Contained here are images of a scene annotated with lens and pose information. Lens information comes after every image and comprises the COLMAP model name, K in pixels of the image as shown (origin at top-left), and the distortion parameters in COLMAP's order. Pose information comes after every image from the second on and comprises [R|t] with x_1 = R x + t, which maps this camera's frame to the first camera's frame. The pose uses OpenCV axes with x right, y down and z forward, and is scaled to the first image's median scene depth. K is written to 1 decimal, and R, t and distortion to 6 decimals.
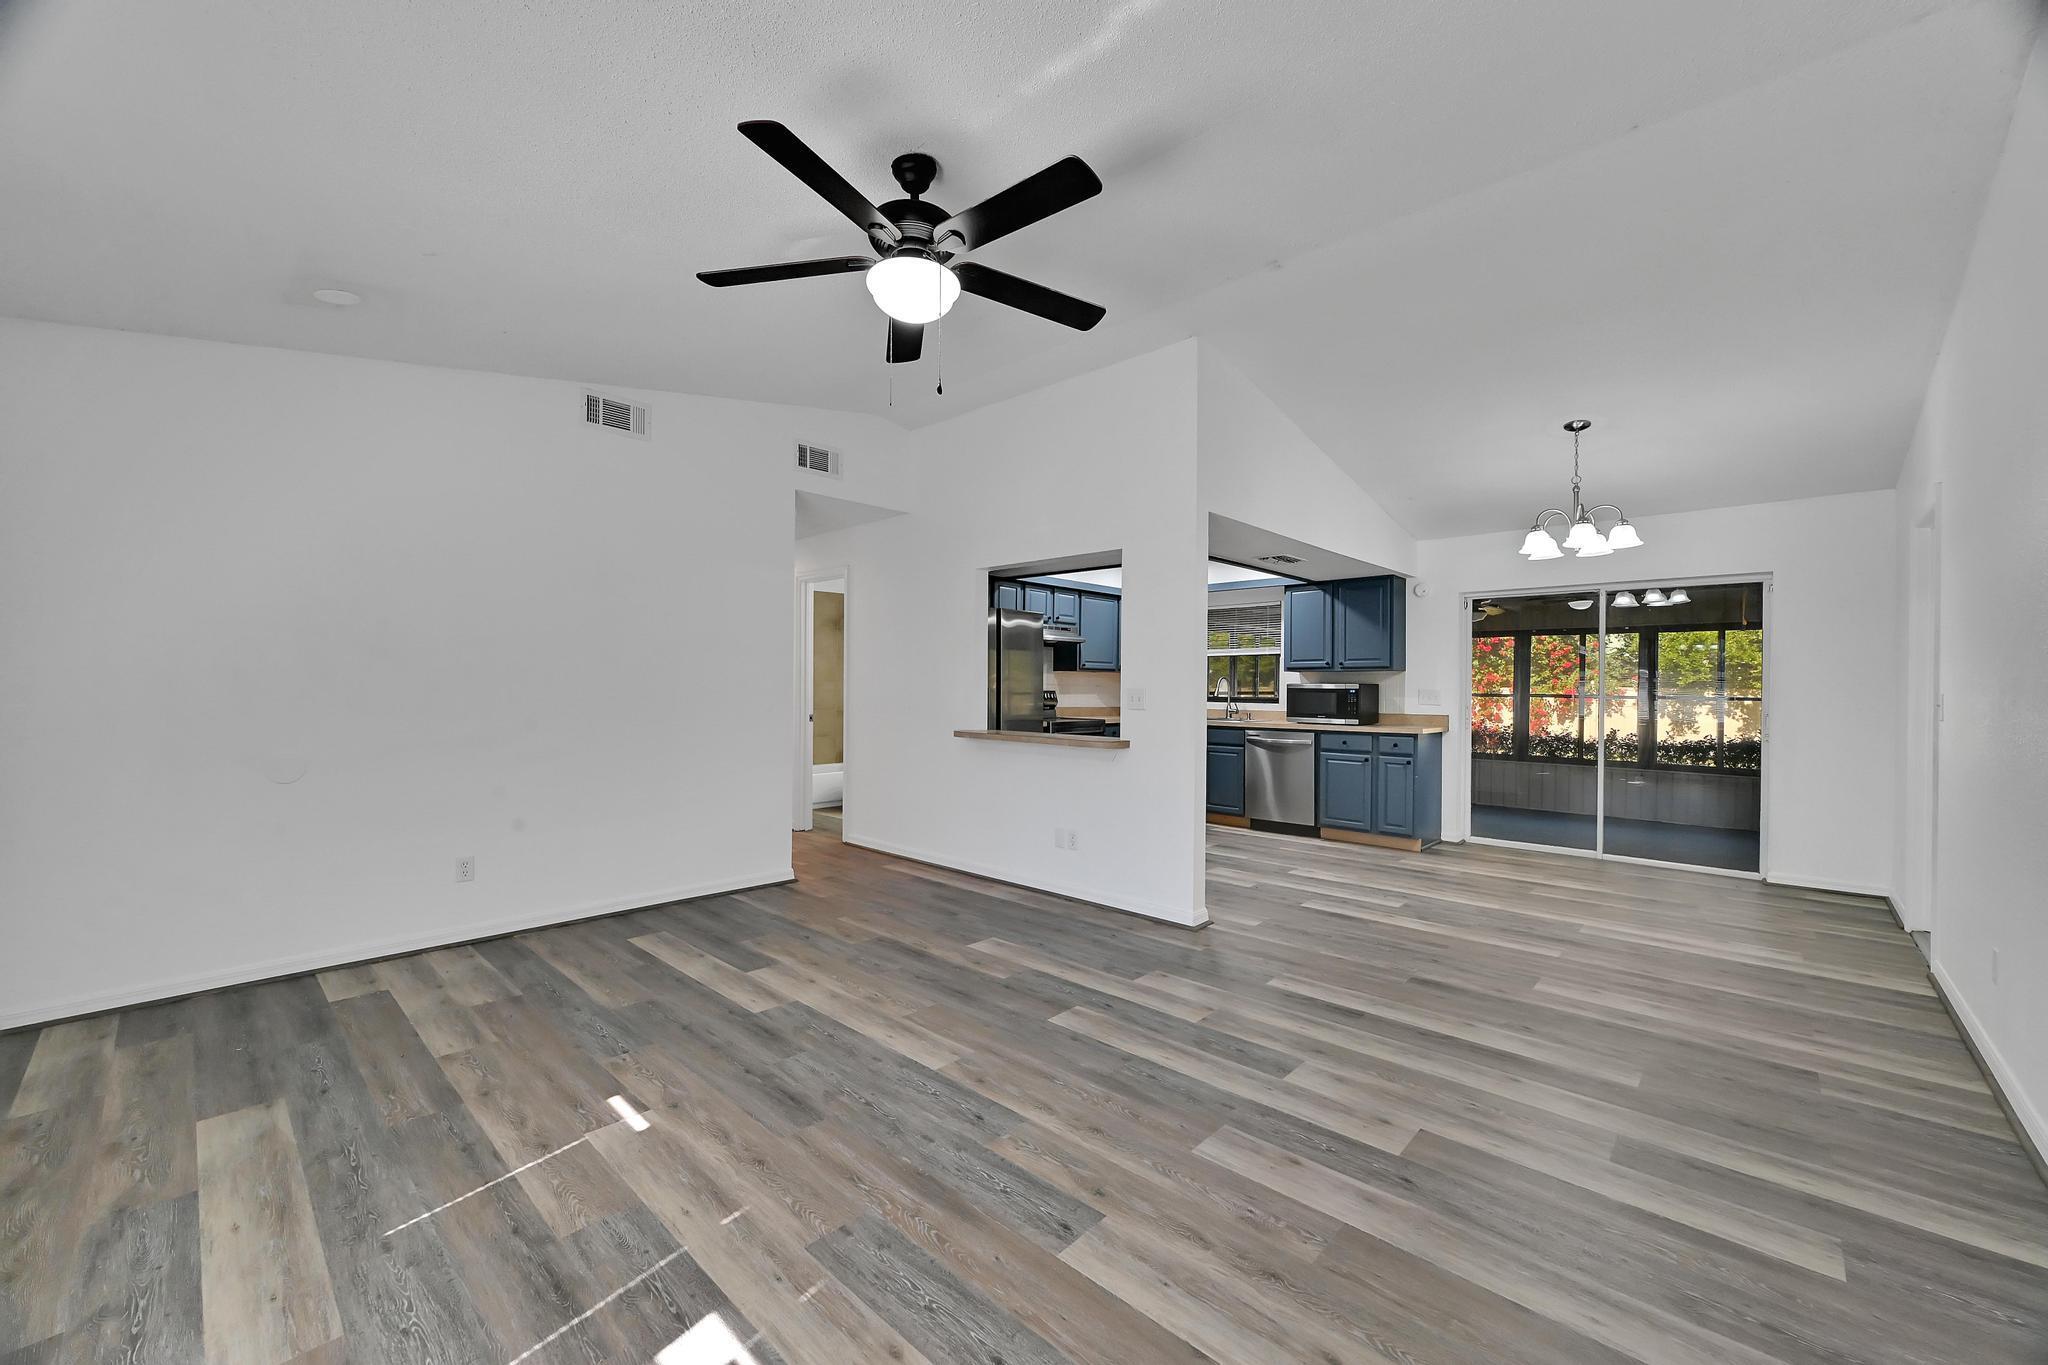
lens RADIAL K [[797.0, 0, 1019.6], [0, 797.0, 688.7], [0, 0, 1]] dist [-0.001730, 0.000150]
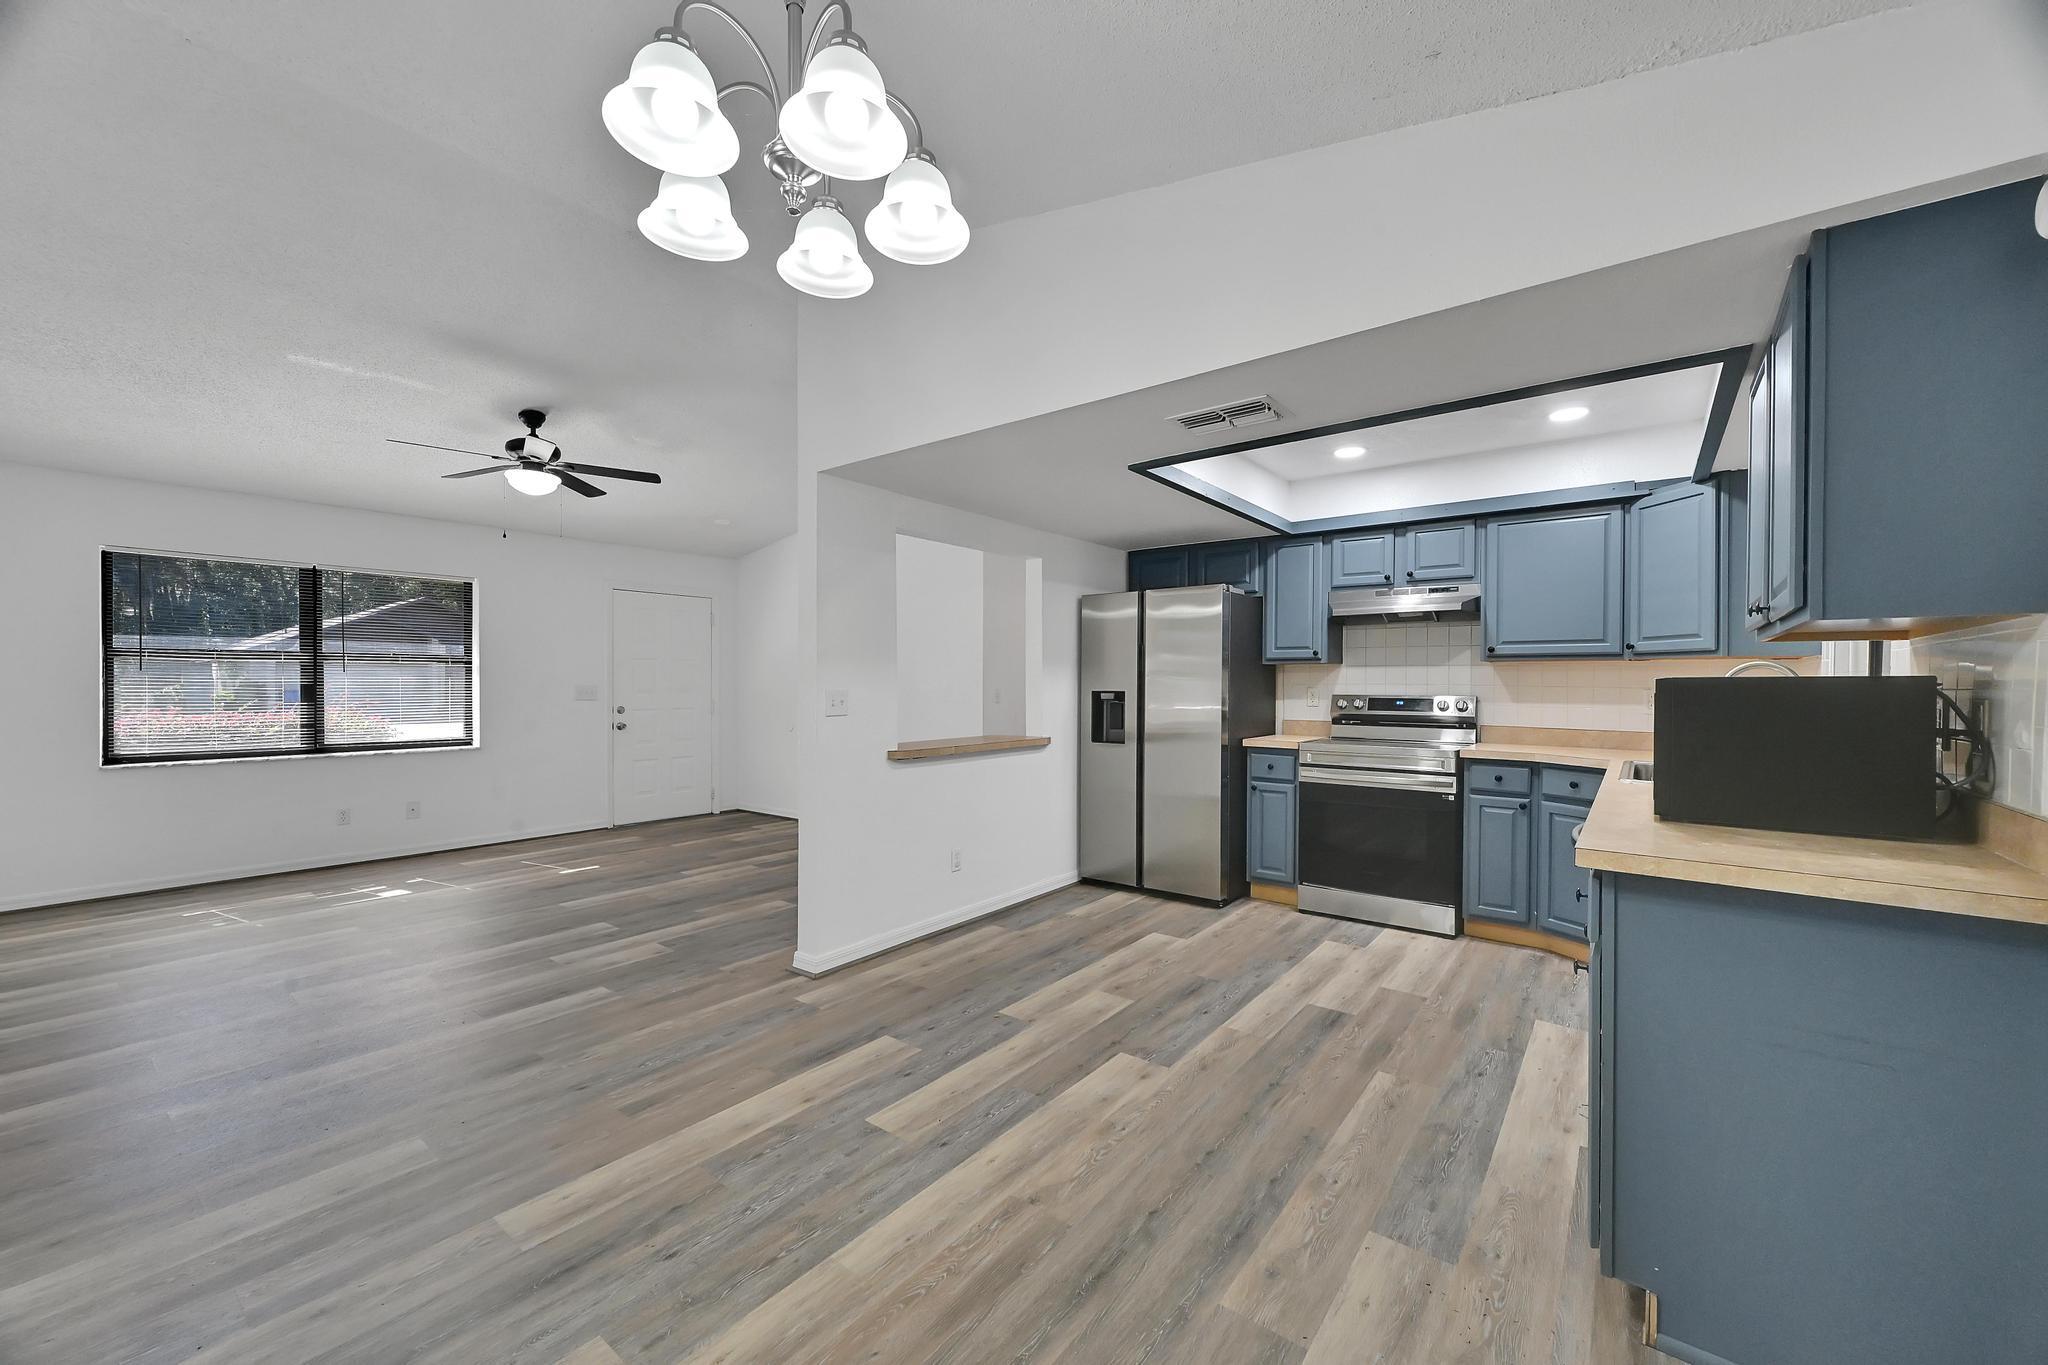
lens RADIAL K [[797.0, 0, 1019.6], [0, 797.0, 688.7], [0, 0, 1]] dist [-0.001730, 0.000150]
pose [[0.094080, 0.001666, -0.995563, 1.400709], [-0.004138, 0.999991, 0.001283, -0.003125], [0.995556, 0.003999, 0.094086, 1.484686]]
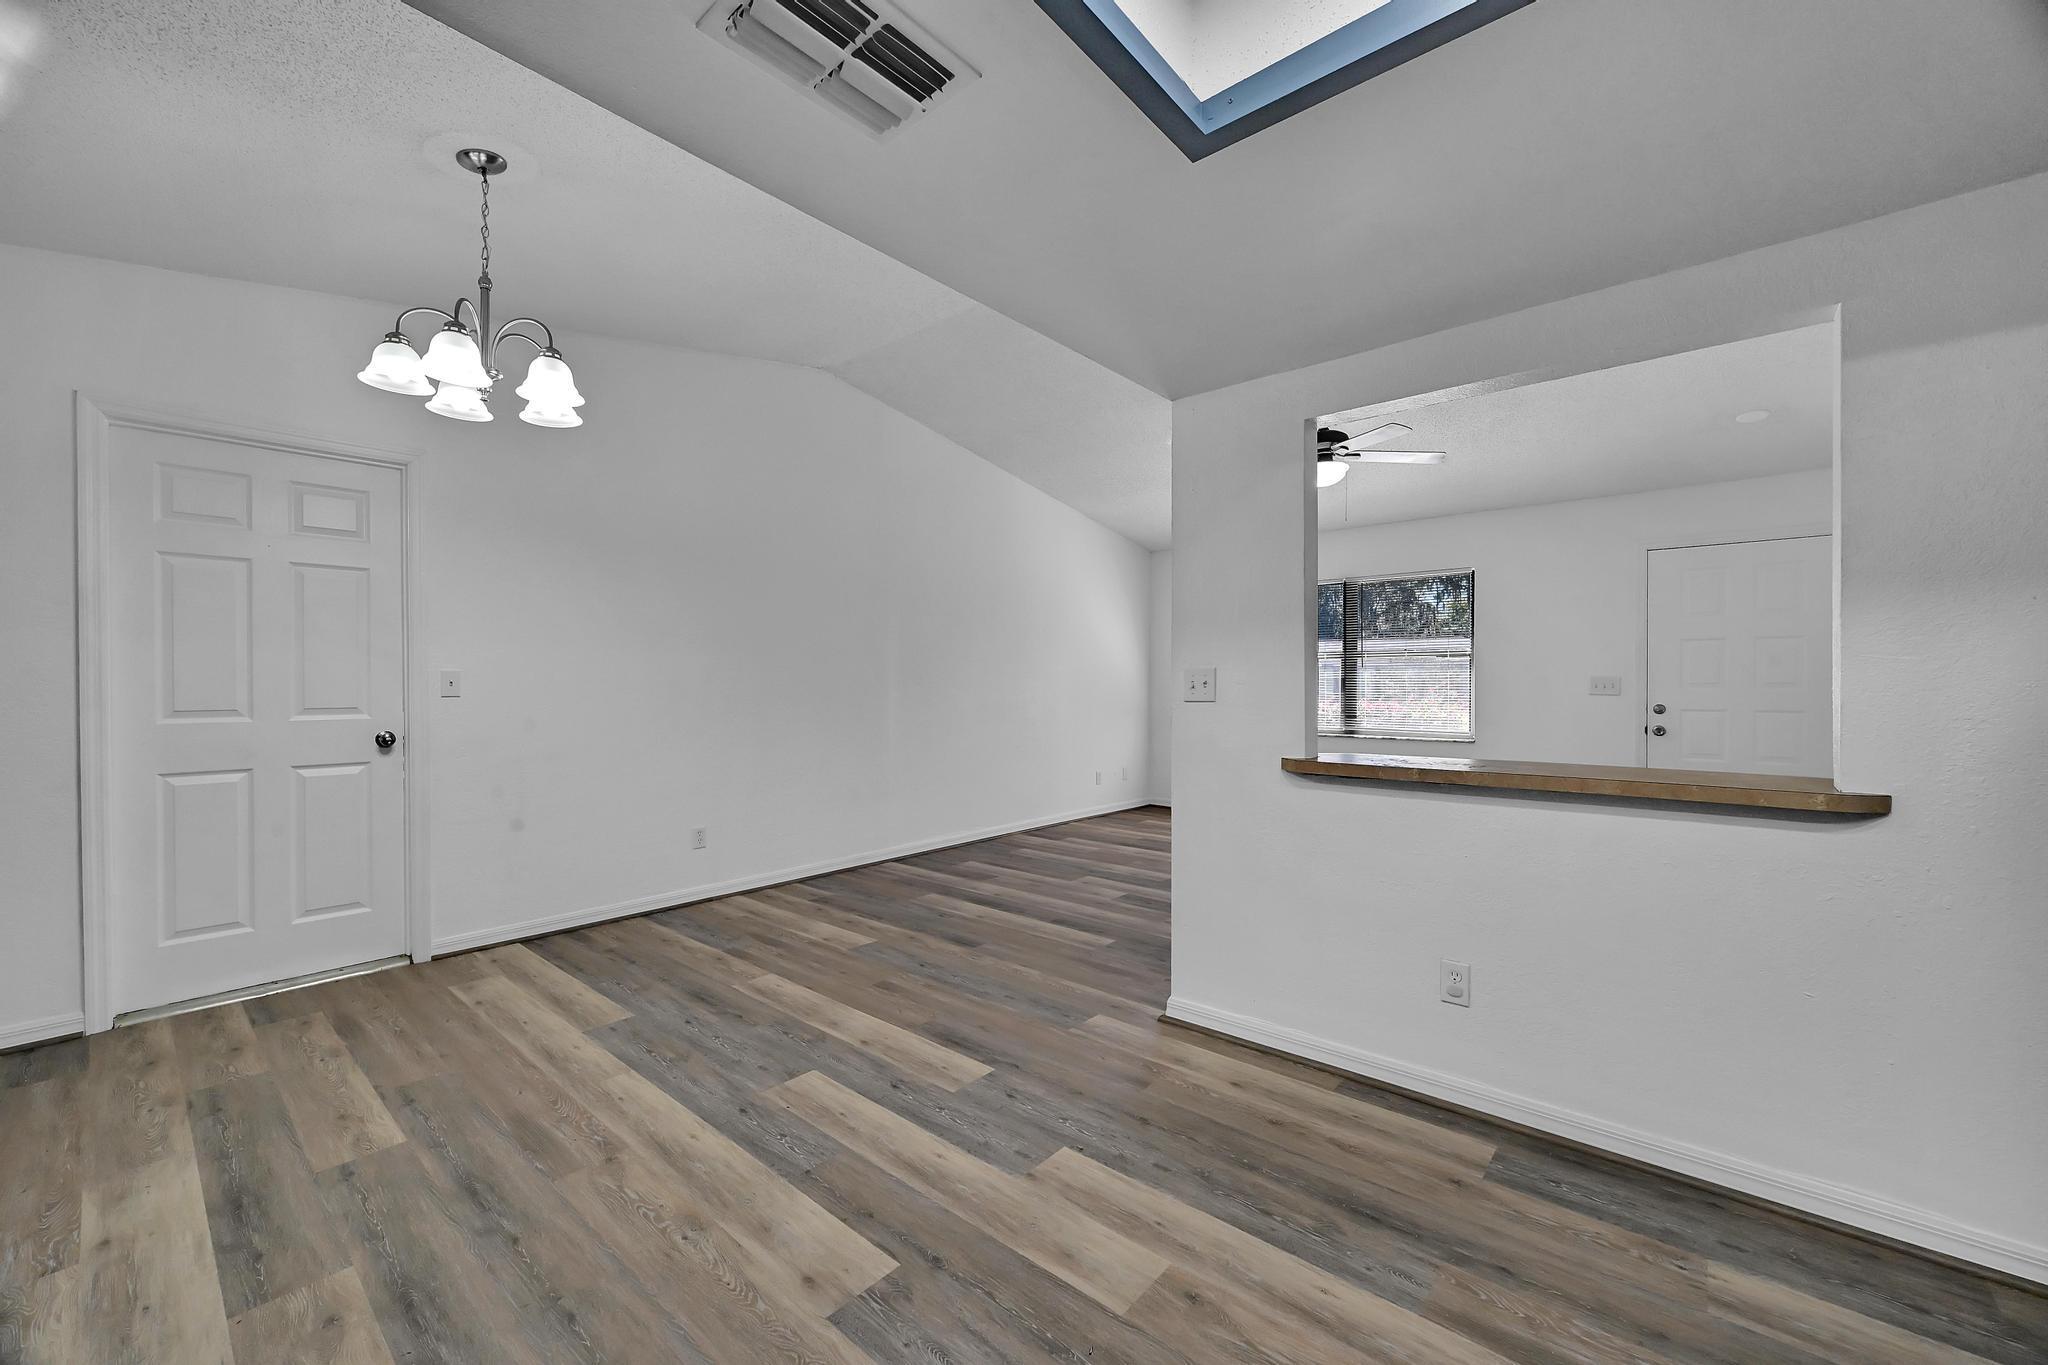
lens RADIAL K [[796.6, 0, 1020.2], [0, 796.6, 686.1], [0, 0, 1]] dist [-0.000285, 0.000182]
pose [[-0.999025, -0.006068, -0.043734, 0.511767], [-0.006213, 0.999976, 0.003176, 0.018555], [0.043713, 0.003445, -0.999038, 2.179642]]
